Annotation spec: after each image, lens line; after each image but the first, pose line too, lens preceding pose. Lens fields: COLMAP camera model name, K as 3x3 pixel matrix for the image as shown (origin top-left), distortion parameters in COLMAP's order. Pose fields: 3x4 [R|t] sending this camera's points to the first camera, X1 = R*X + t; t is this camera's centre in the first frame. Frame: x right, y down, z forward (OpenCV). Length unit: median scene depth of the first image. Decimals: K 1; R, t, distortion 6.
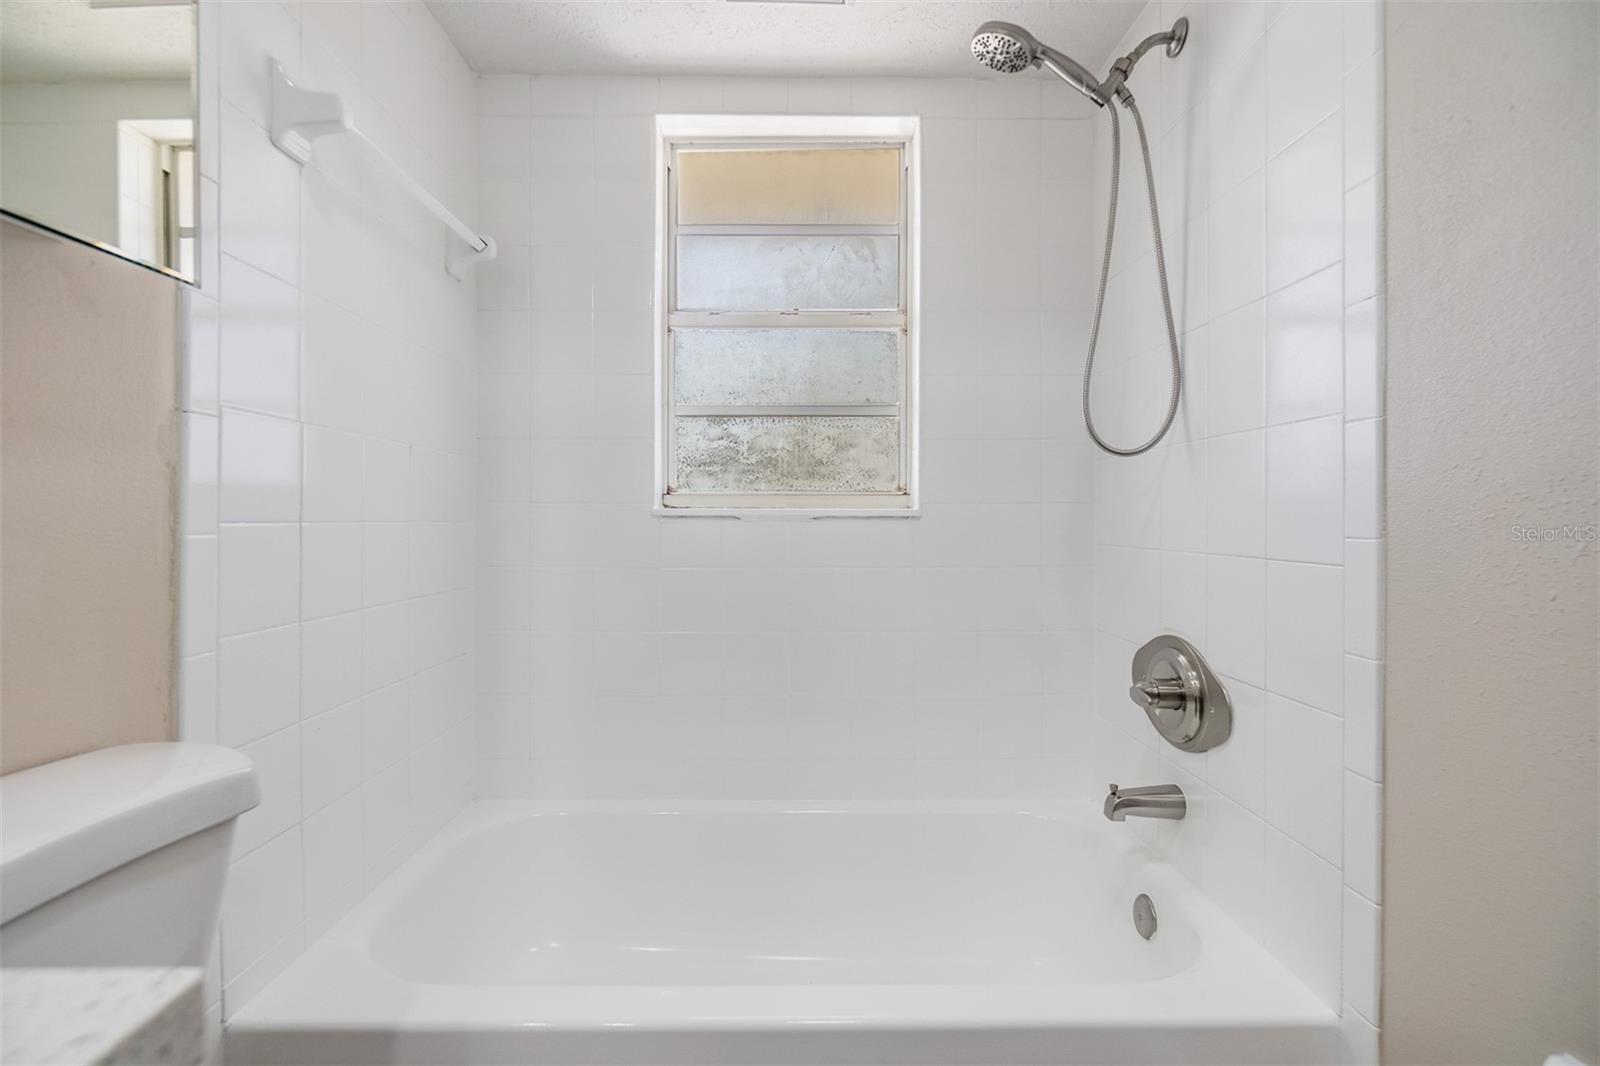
lens RADIAL K [[700.4, 0, 797.1], [0, 700.4, 516.1], [0, 0, 1]] dist [-0.004083, -0.000089]
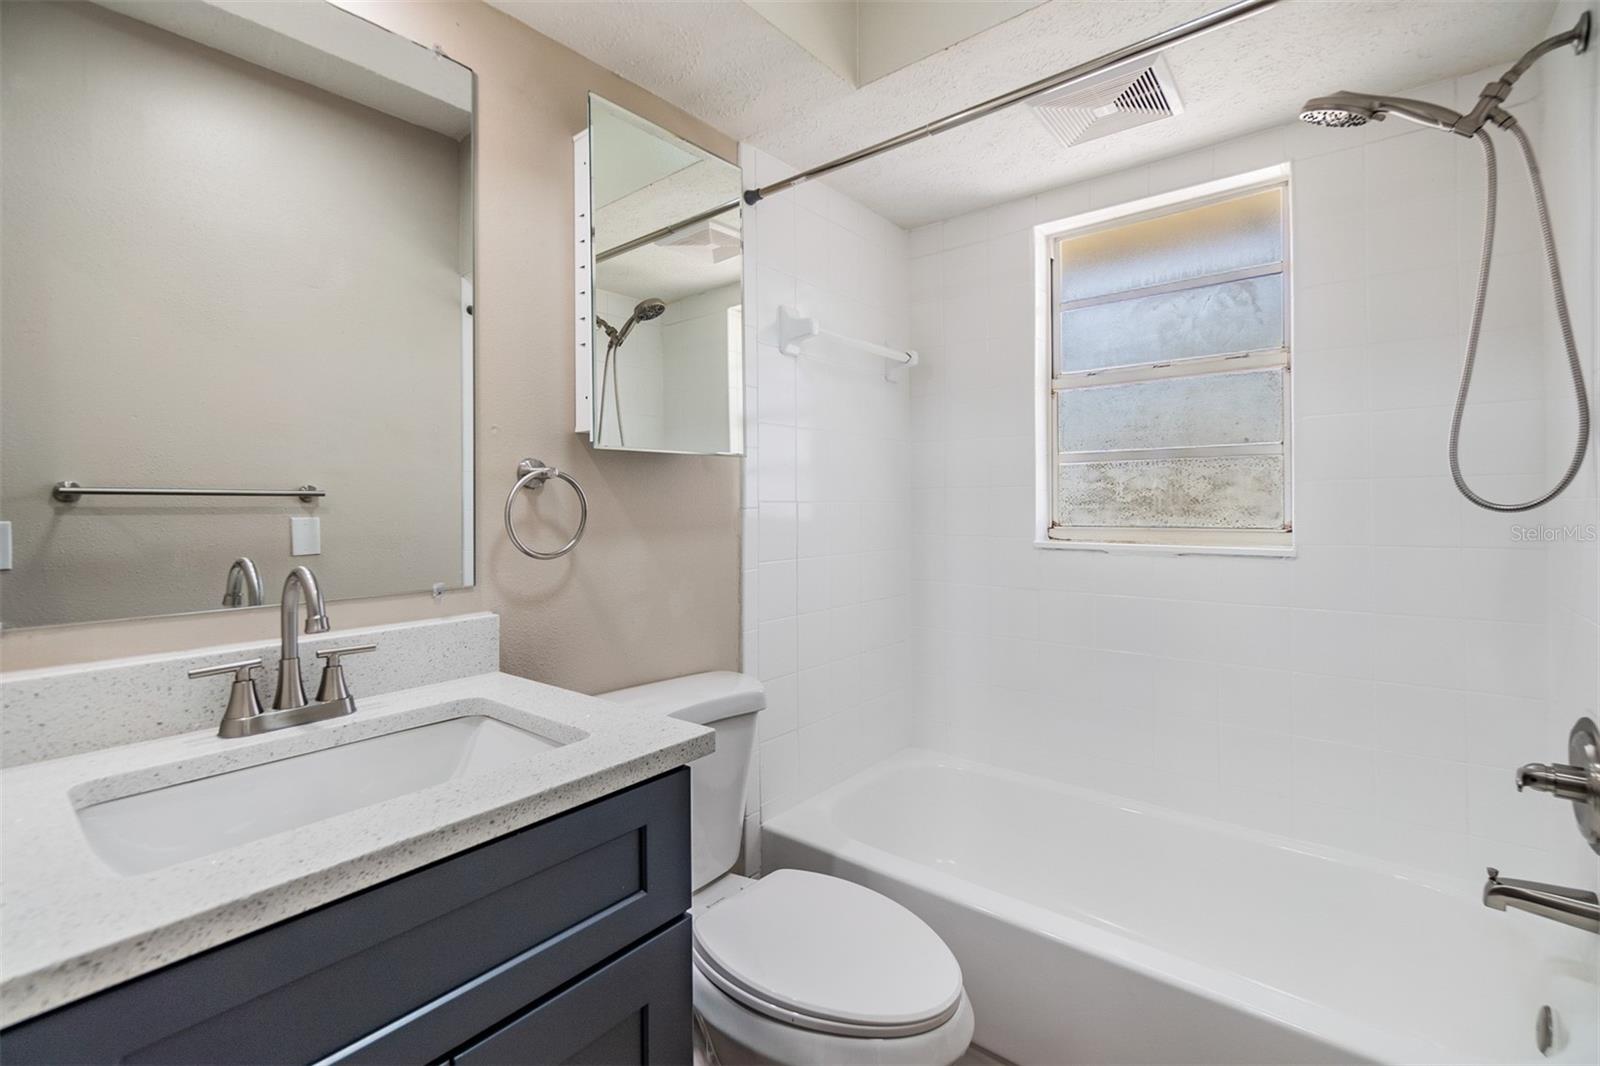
lens RADIAL K [[715.4, 0, 814.1], [0, 715.4, 497.4], [0, 0, 1]] dist [0.014928, 0.000476]
pose [[0.785574, -0.009824, -0.618690, 0.257034], [0.004945, 0.999942, -0.009599, -0.074241], [0.618748, 0.004481, 0.785577, -0.228498]]
